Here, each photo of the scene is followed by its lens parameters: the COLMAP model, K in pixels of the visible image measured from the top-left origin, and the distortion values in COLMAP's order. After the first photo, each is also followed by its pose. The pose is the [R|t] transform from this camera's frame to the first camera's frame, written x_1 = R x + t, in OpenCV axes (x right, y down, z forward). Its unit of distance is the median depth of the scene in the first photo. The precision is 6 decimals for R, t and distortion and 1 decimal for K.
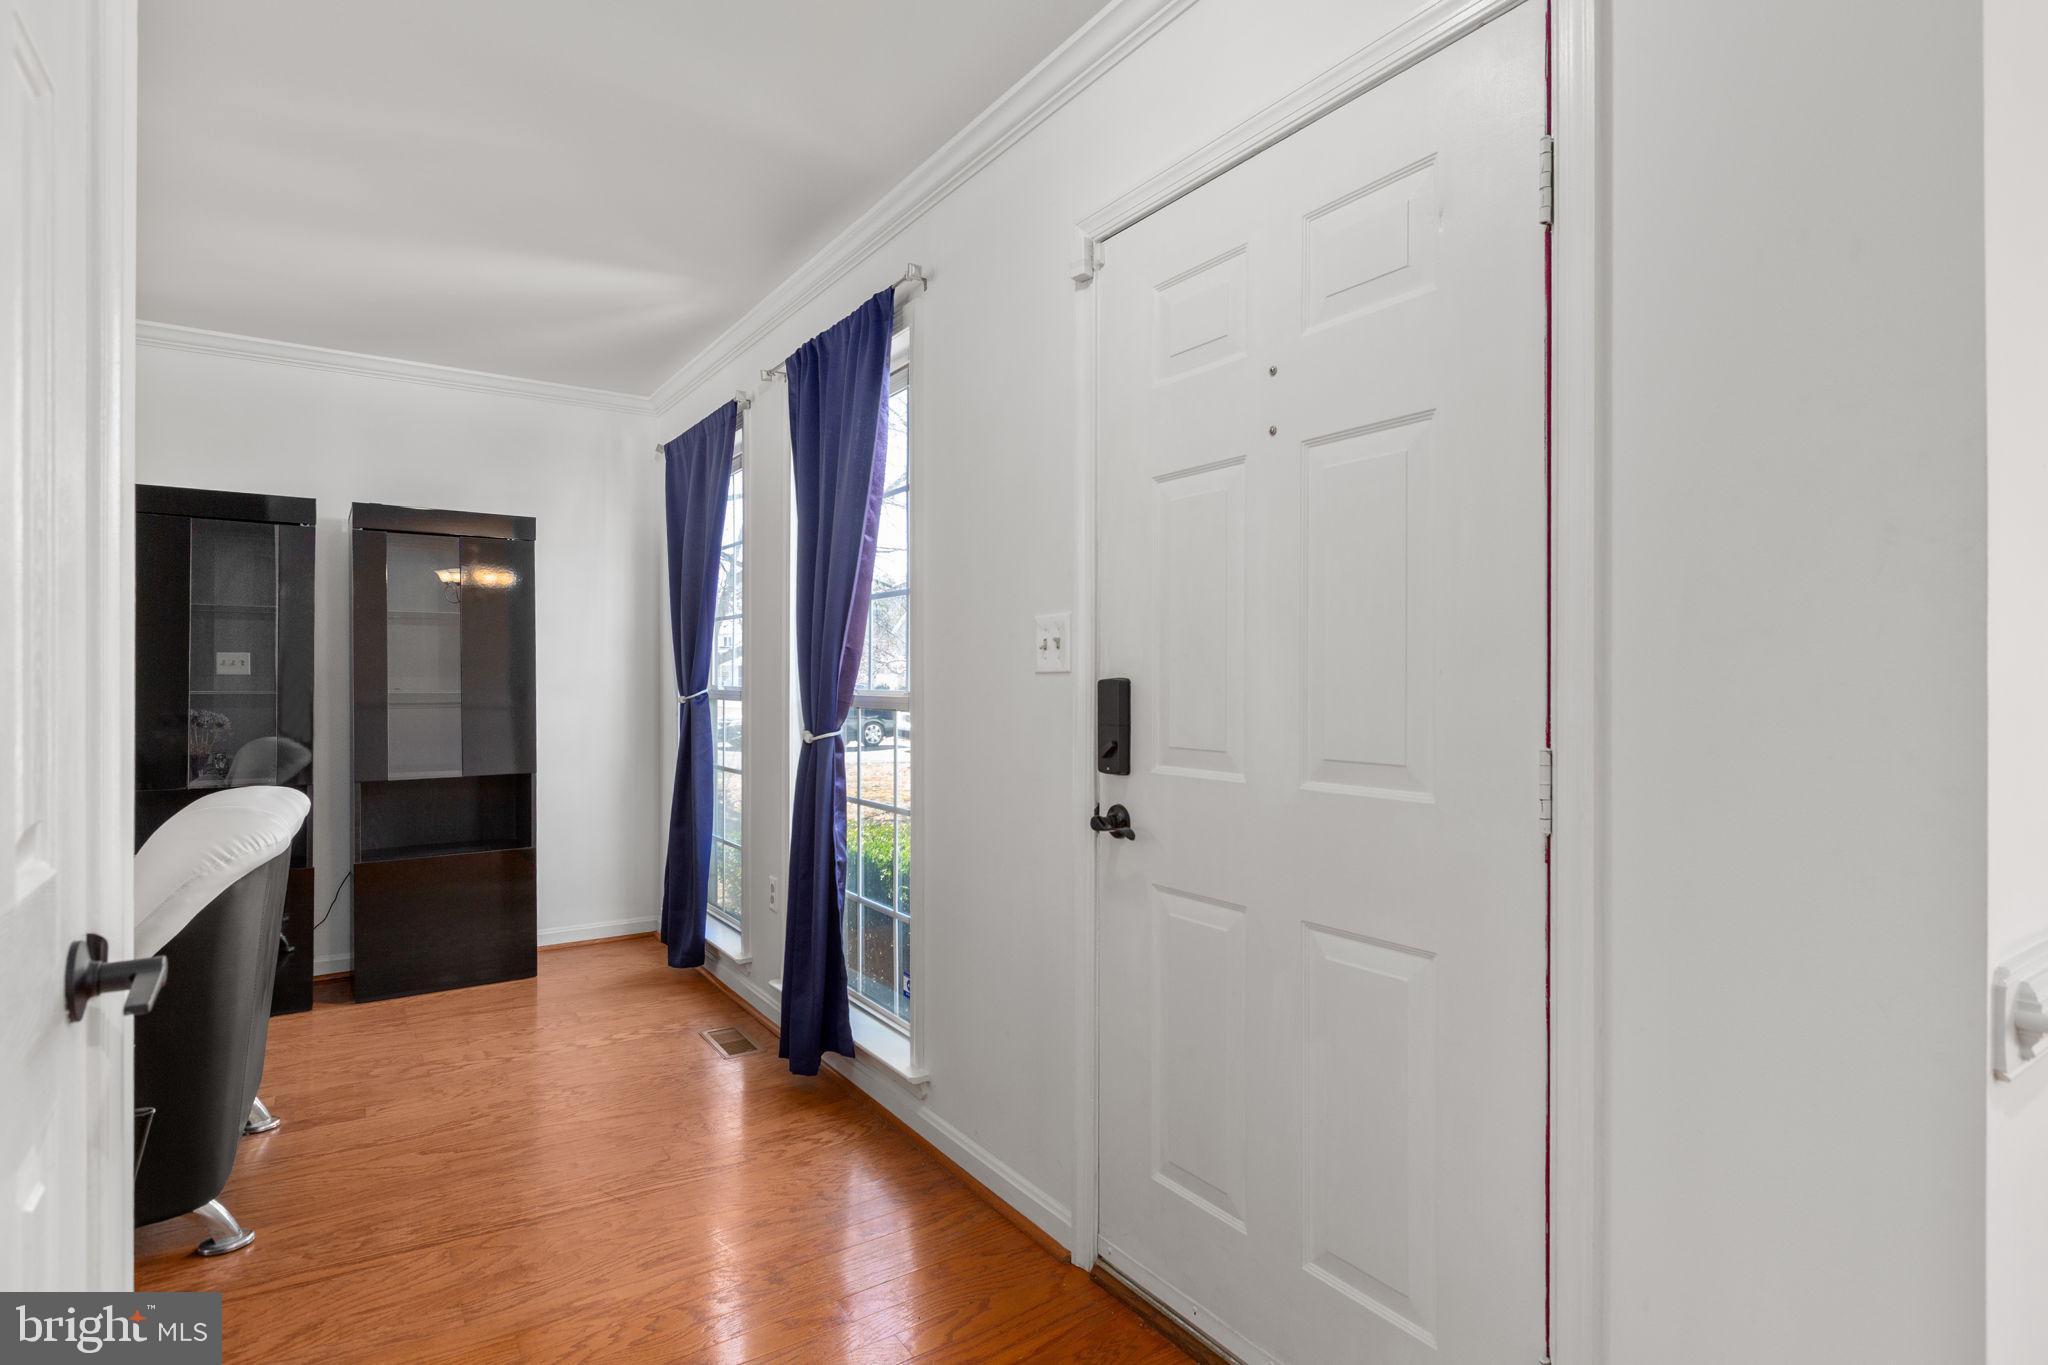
lens RADIAL K [[994.0, 0, 1024.0], [0, 994.0, 682.5], [0, 0, 1]] dist [0.000829, 0.000006]
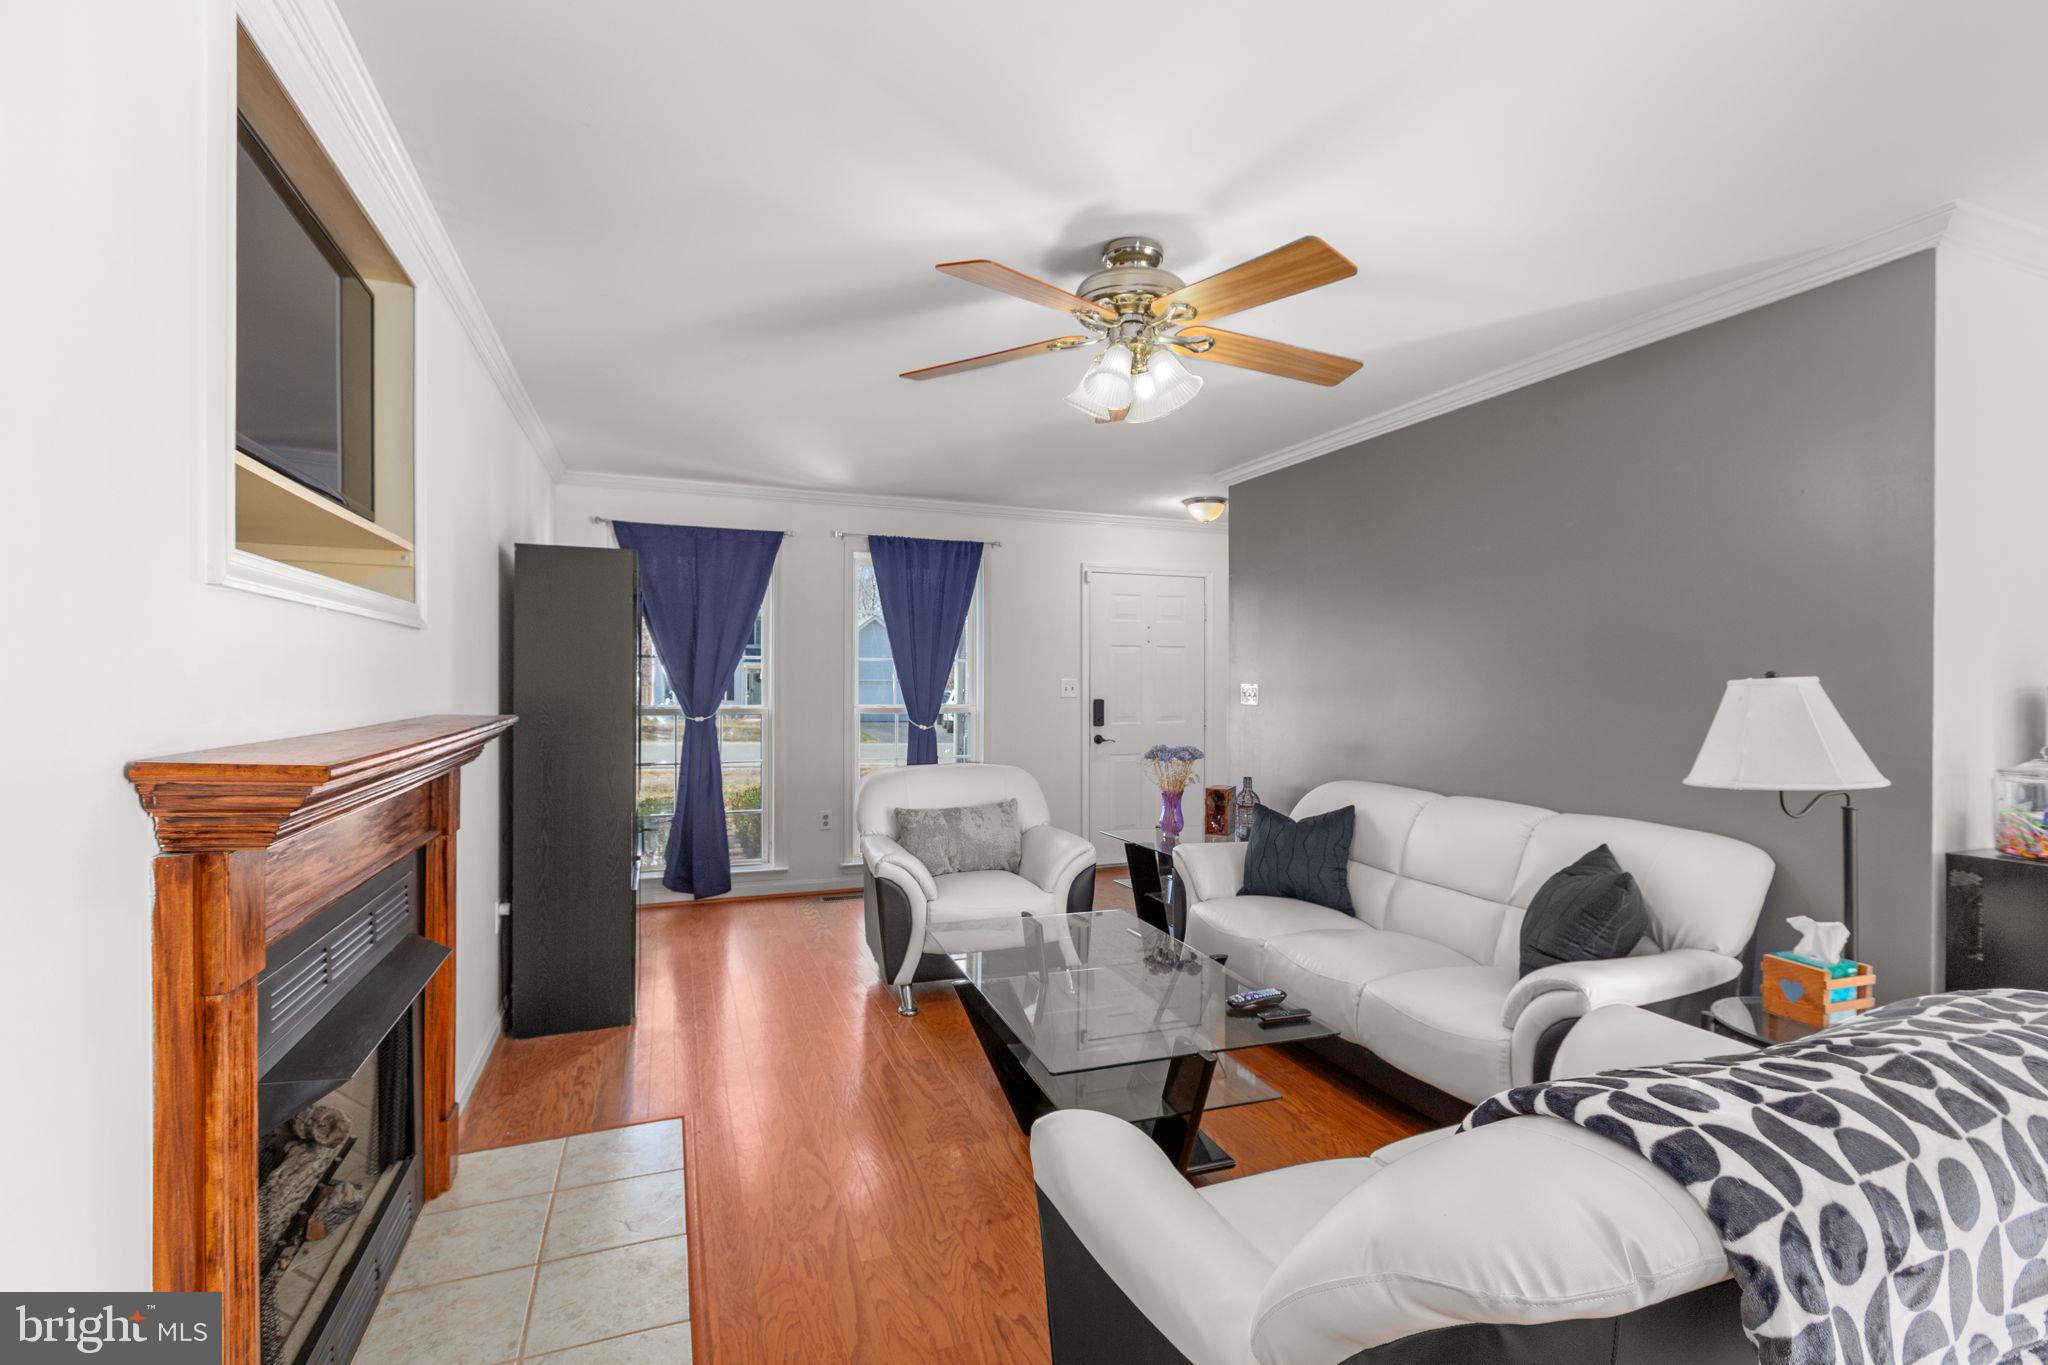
lens RADIAL K [[1129.0, 0, 1024.0], [0, 1129.0, 682.5], [0, 0, 1]] dist [0.000183, 0.000013]
pose [[0.302049, -0.001470, 0.953291, -4.015104], [0.002974, 0.999995, 0.000600, -0.070077], [-0.953288, 0.002654, 0.302052, 0.032110]]
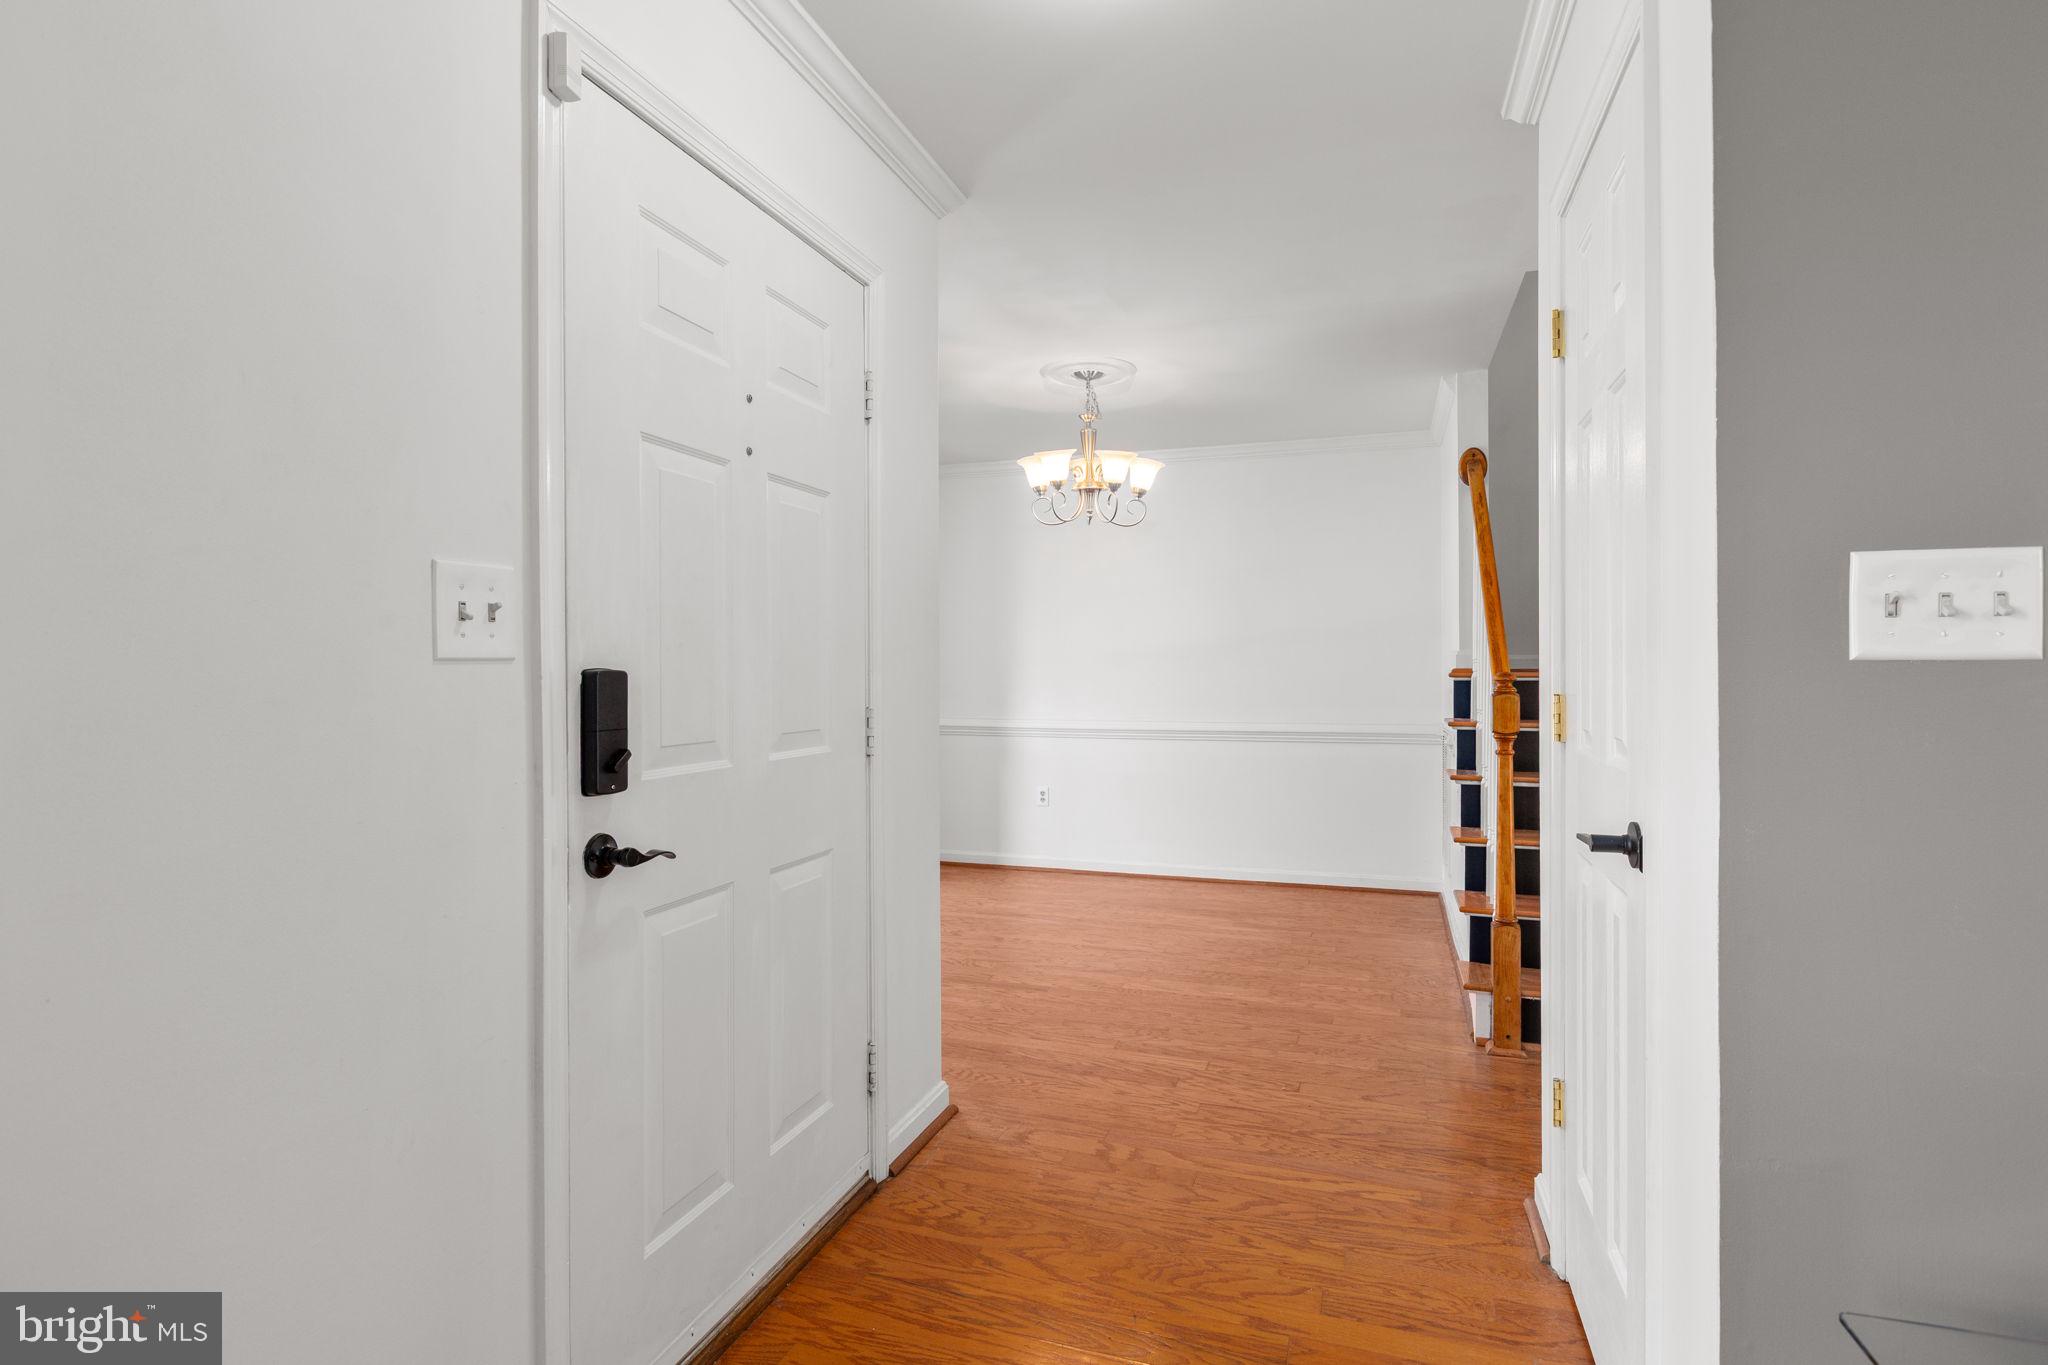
lens RADIAL K [[994.0, 0, 1024.0], [0, 994.0, 682.5], [0, 0, 1]] dist [0.000829, 0.000006]
pose [[-0.582468, -0.007086, 0.812823, -0.749867], [0.006799, 0.999885, 0.013588, -0.002013], [-0.812825, 0.013441, -0.582352, 1.232065]]
